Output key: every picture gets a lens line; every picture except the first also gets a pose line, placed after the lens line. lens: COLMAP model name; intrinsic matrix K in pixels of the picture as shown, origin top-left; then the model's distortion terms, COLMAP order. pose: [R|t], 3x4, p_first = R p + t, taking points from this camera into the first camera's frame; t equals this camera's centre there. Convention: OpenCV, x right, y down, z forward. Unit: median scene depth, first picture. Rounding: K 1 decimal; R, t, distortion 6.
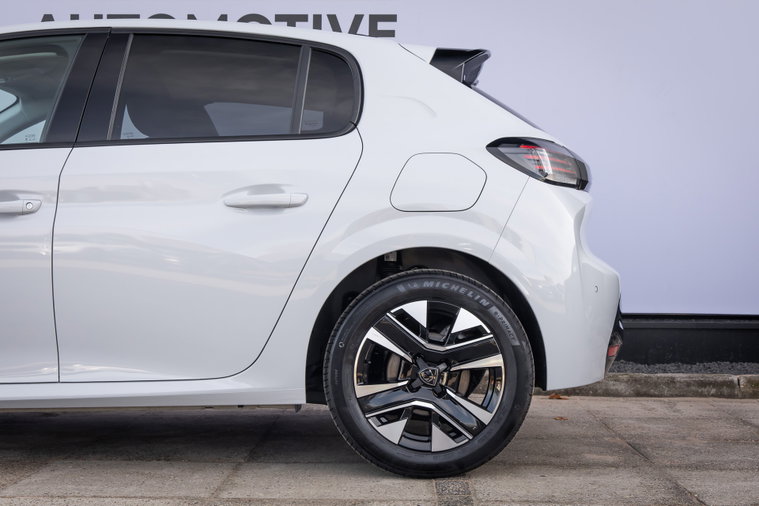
lens RADIAL K [[1104.1, 0, 378.5], [0, 1104.1, 255.9], [0, 0, 1]] dist [0.021001, 0.000000]
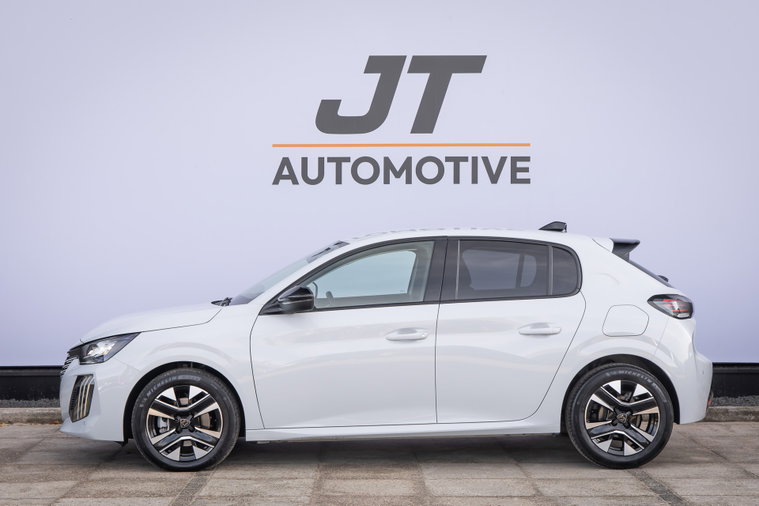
lens RADIAL K [[1365.6, 0, 380.2], [0, 1365.6, 250.7], [0, 0, 1]] dist [0.075024, 0.000000]
pose [[0.998420, -0.008851, 0.055483, -0.522533], [0.008078, 0.999867, 0.014133, -0.231070], [-0.055601, -0.013662, 0.998360, -1.439348]]
